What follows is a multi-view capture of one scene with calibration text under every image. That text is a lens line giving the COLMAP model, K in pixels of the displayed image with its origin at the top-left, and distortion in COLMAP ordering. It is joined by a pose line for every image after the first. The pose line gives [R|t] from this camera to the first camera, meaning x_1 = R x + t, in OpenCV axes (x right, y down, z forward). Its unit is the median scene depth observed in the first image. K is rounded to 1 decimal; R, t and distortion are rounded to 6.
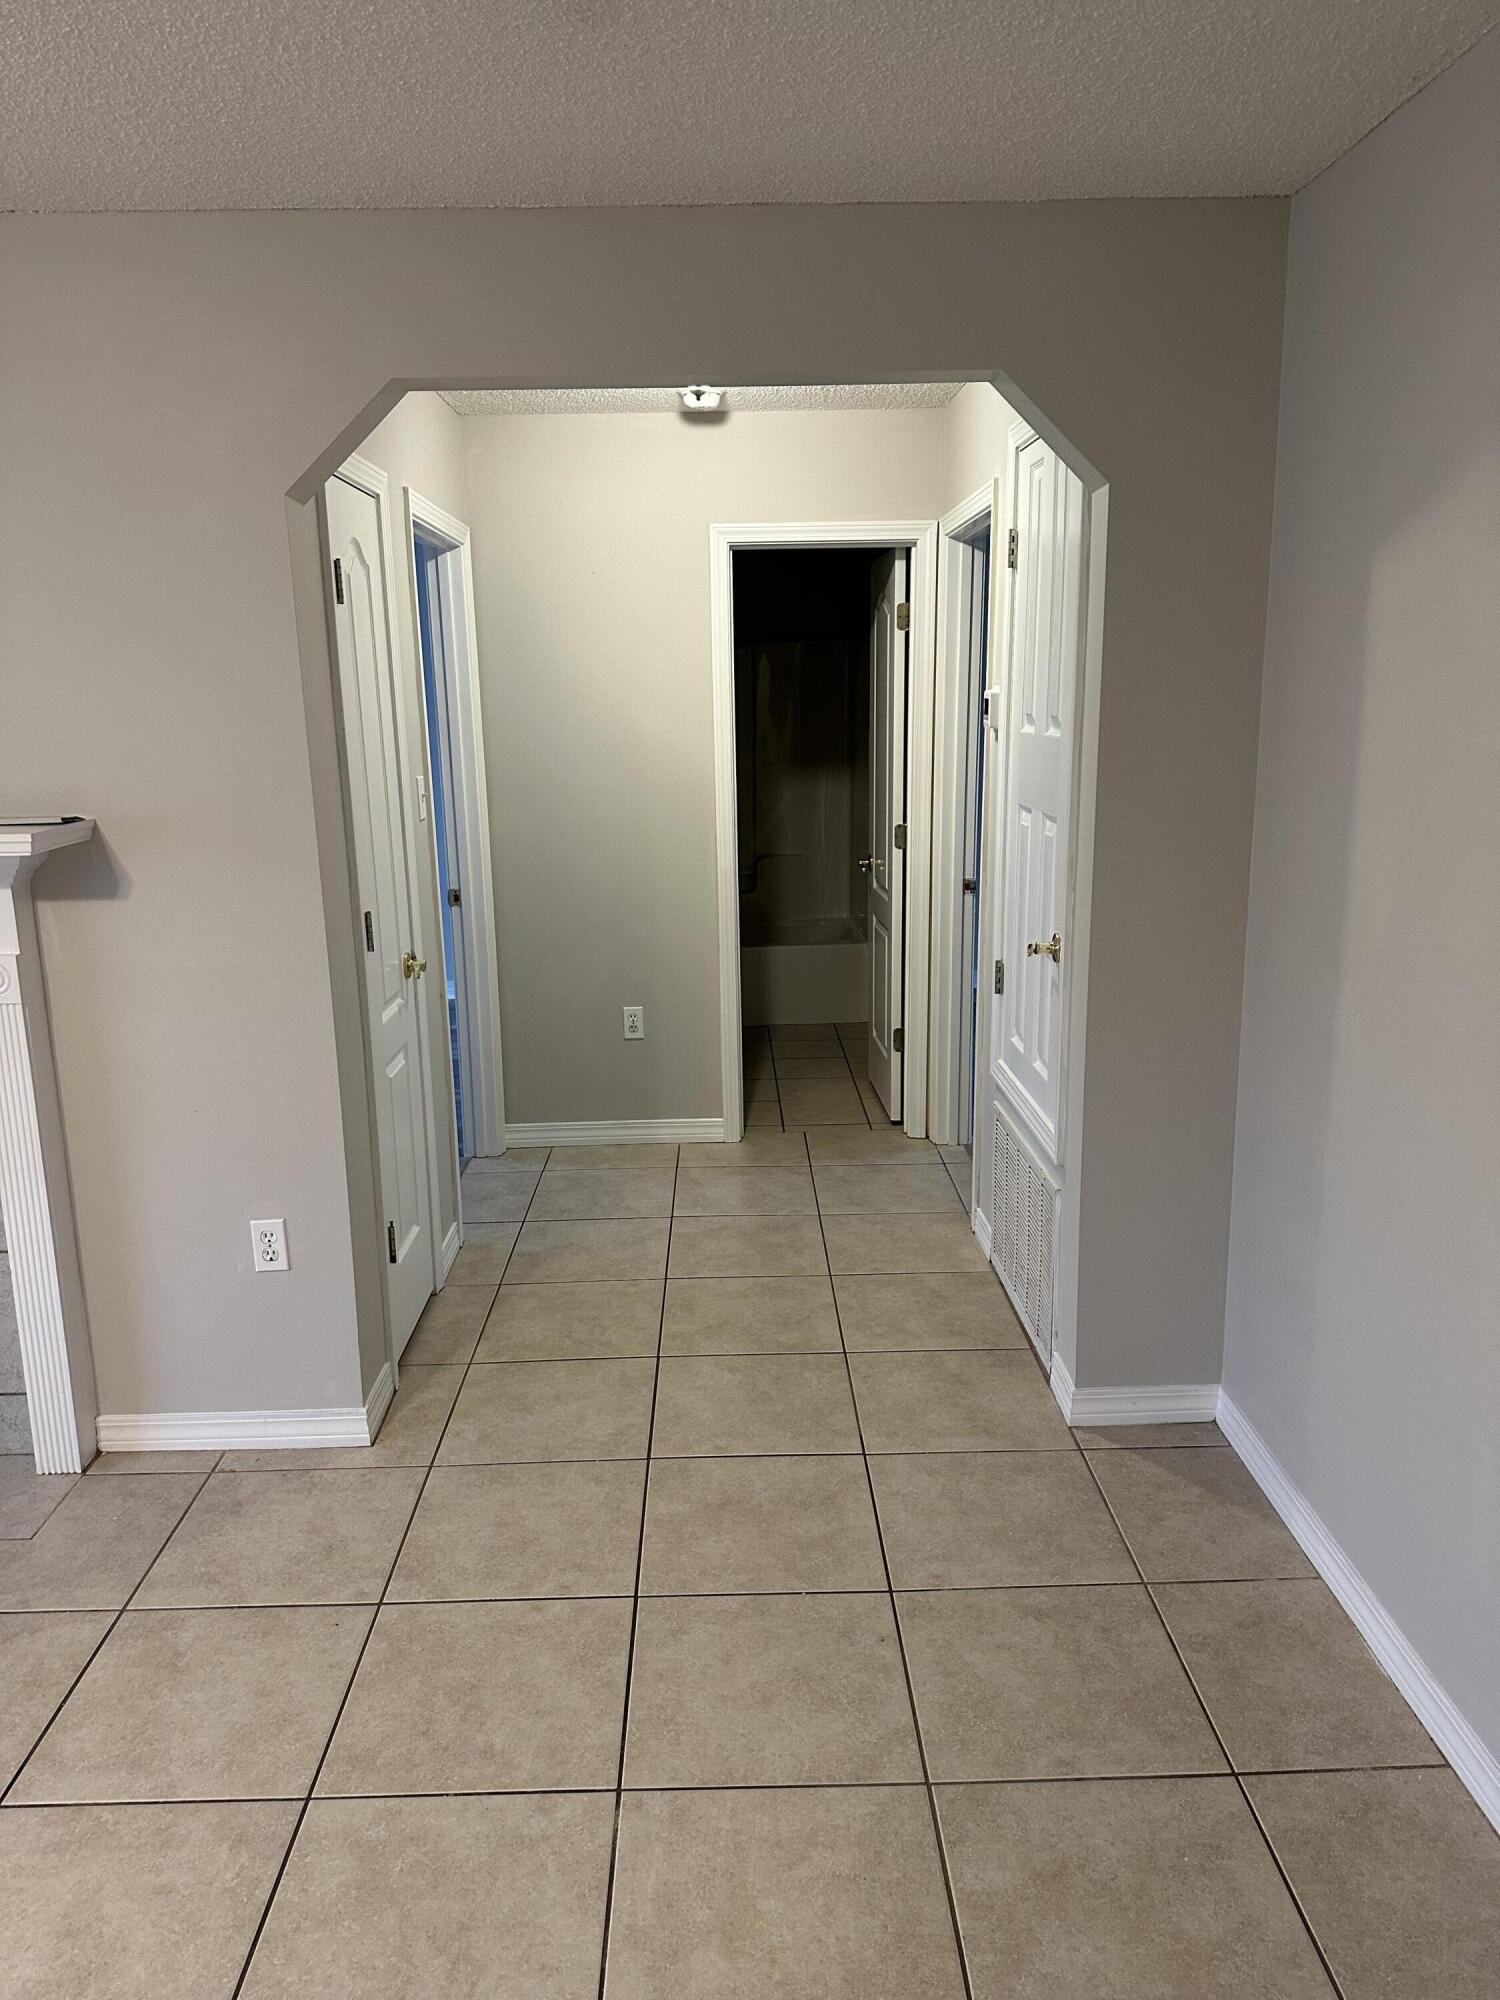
lens RADIAL K [[1400.3, 0, 766.8], [0, 1400.3, 1010.7], [0, 0, 1]] dist [0.038652, -0.049731]
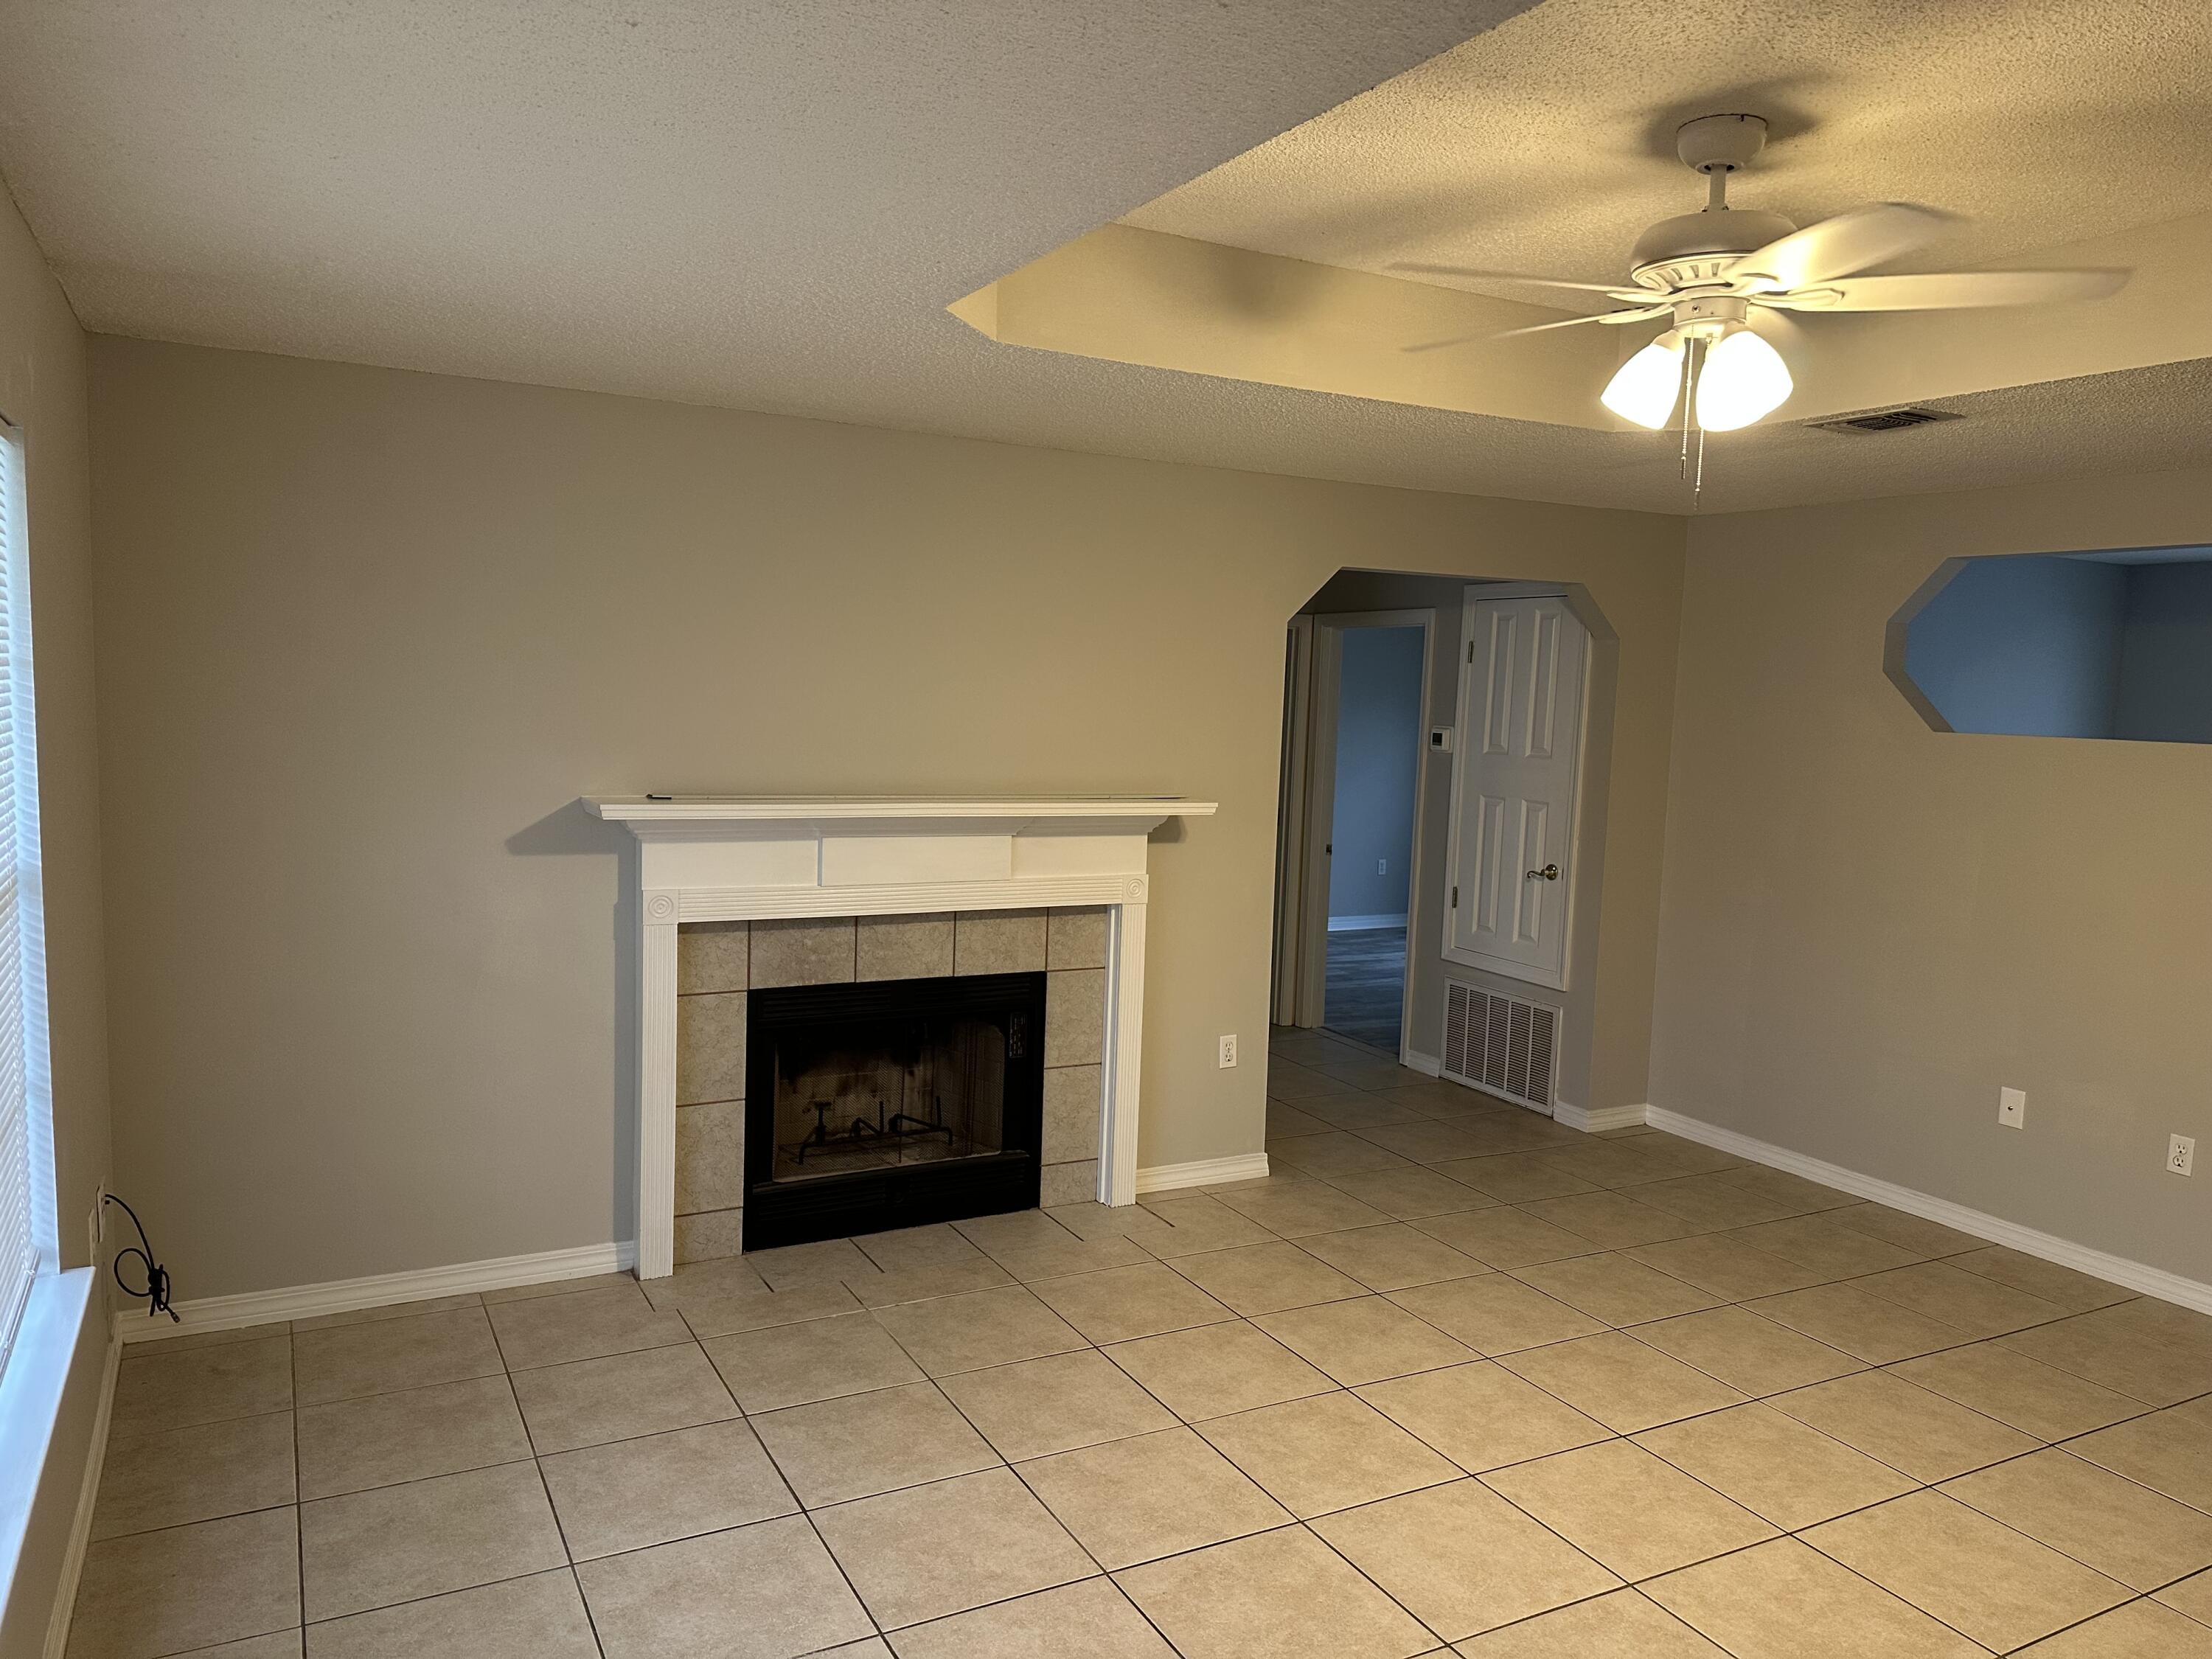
lens RADIAL K [[1557.1, 0, 1128.4], [0, 1557.1, 817.3], [0, 0, 1]] dist [0.131915, -0.167069]
pose [[0.892140, -0.001997, 0.451755, -1.289874], [0.061356, 0.991260, -0.116785, 0.101365], [-0.447573, 0.131906, 0.884465, -0.608403]]
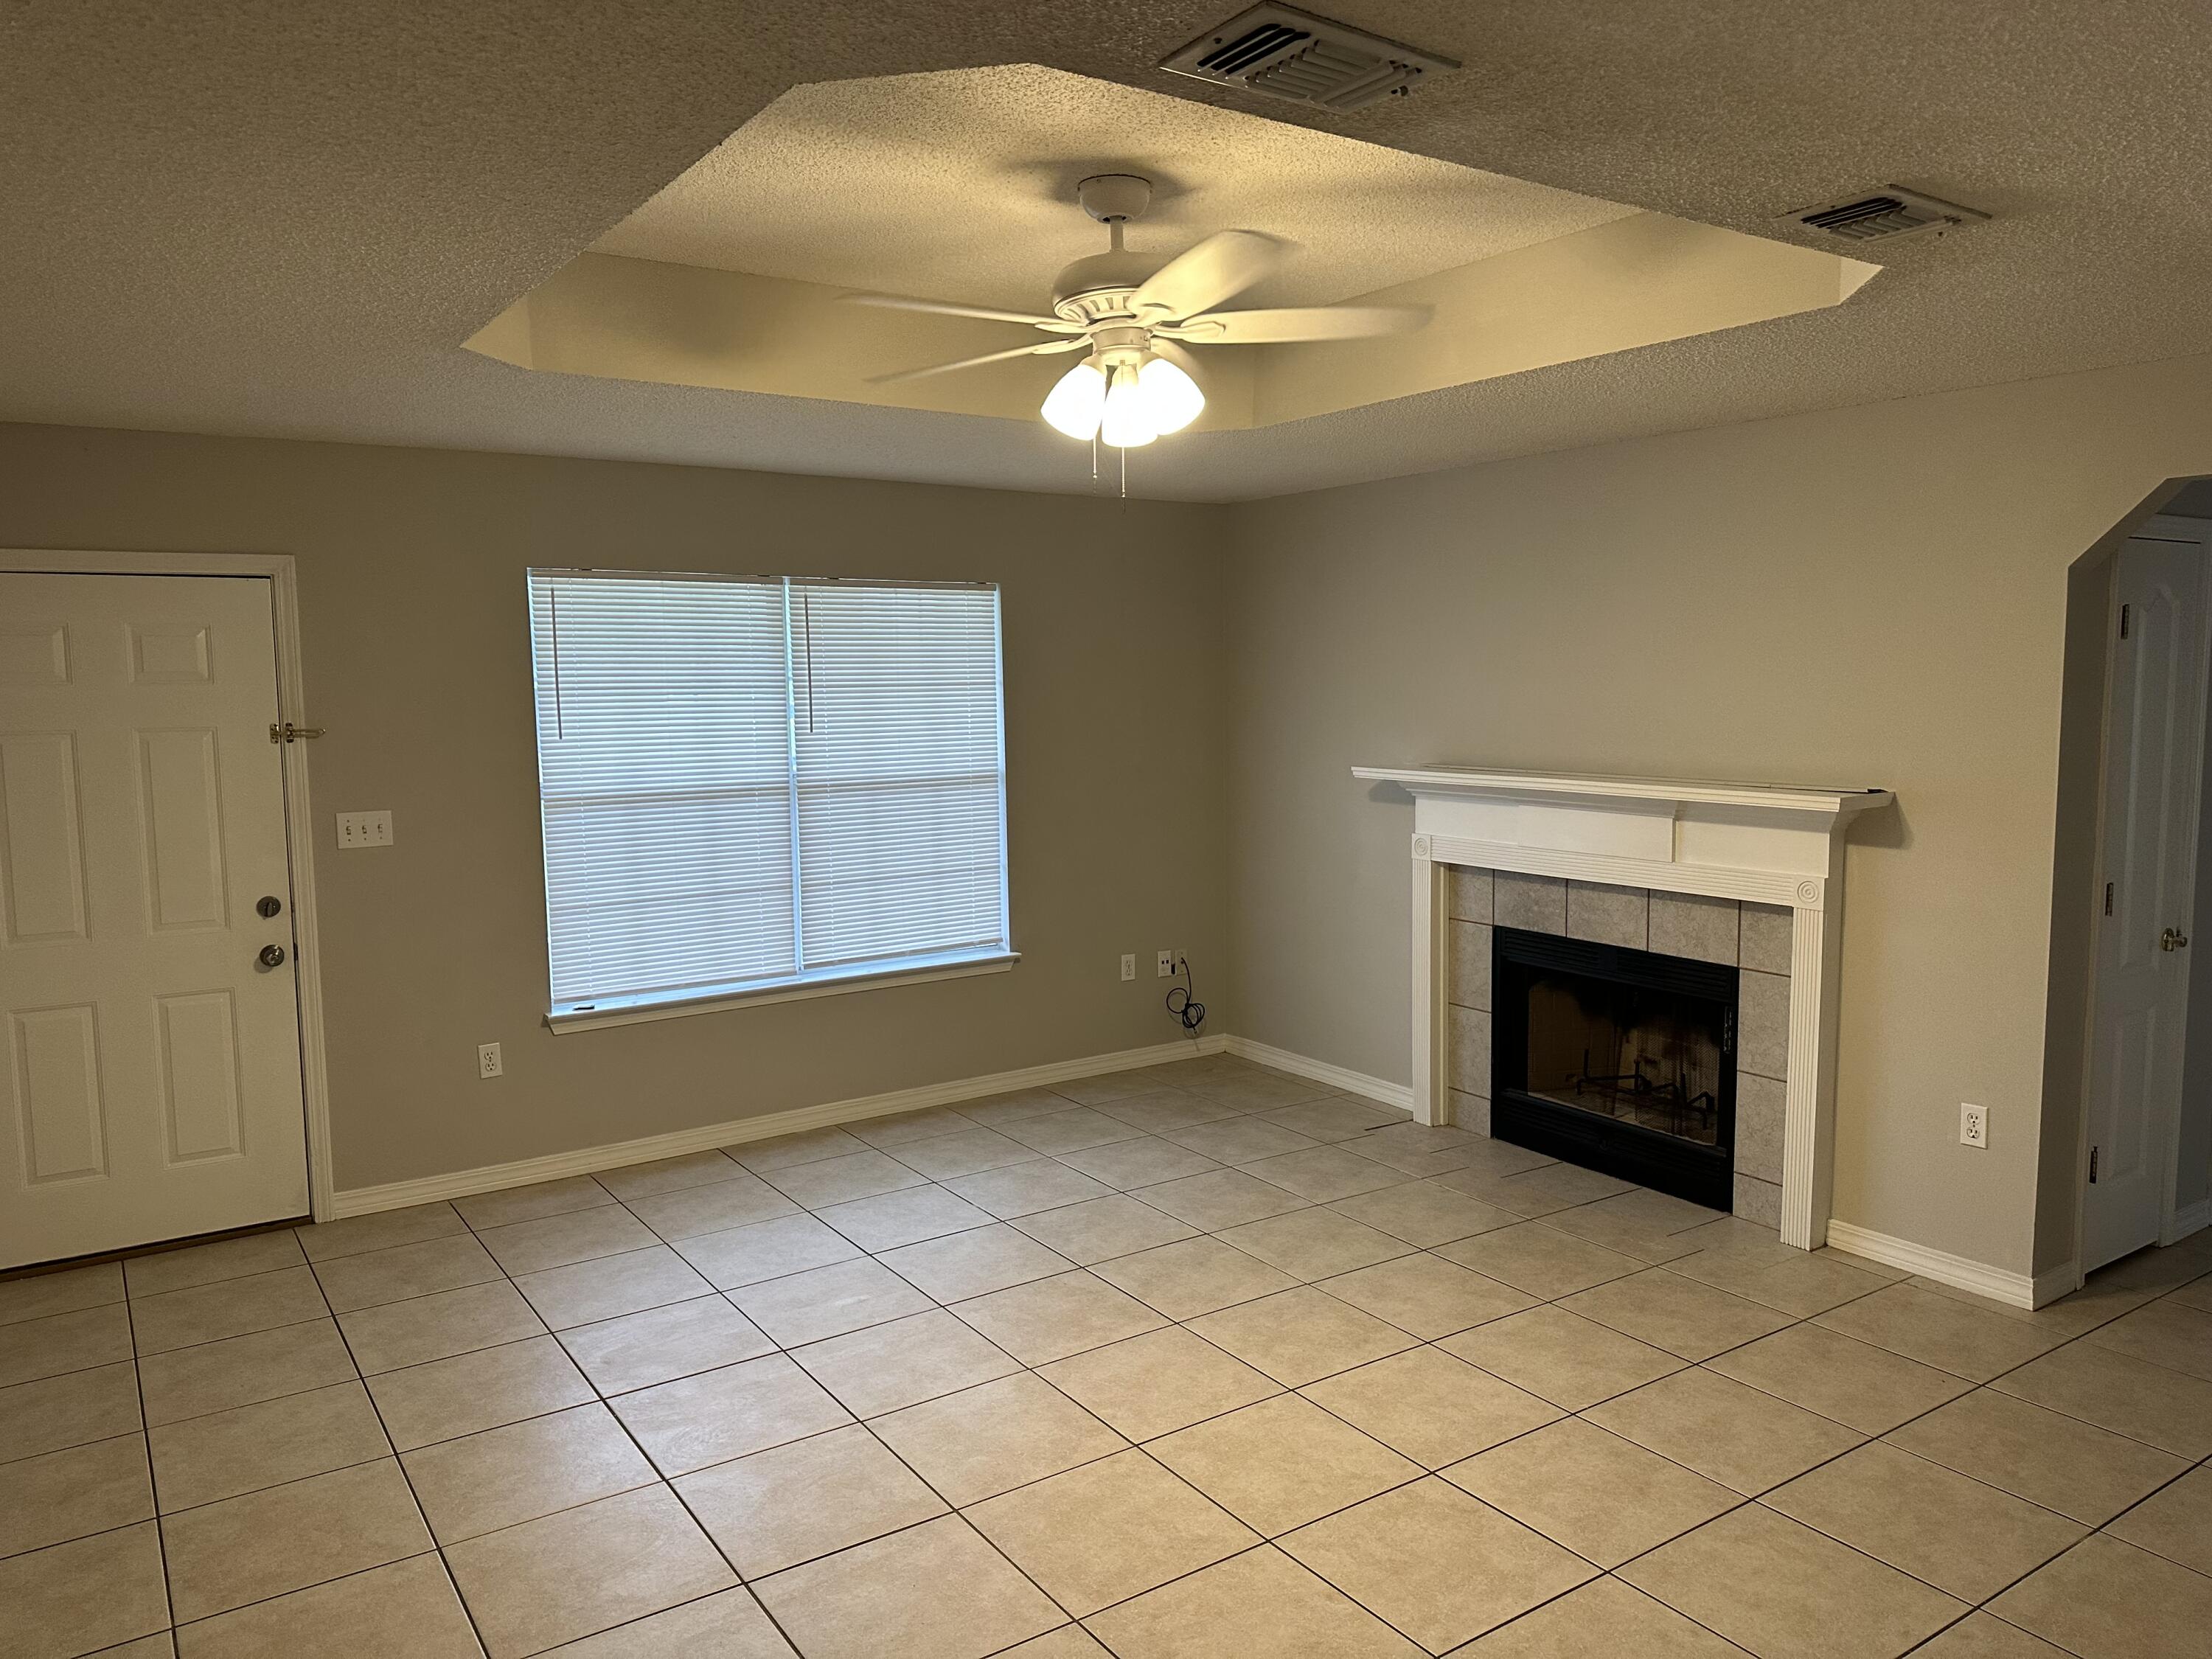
lens RADIAL K [[1548.7, 0, 1097.0], [0, 1548.7, 833.3], [0, 0, 1]] dist [0.038652, -0.049731]
pose [[0.524864, 0.086551, -0.846774, 0.414236], [-0.186433, 0.982351, -0.015150, 0.075225], [0.830518, 0.165818, 0.531737, -0.475013]]
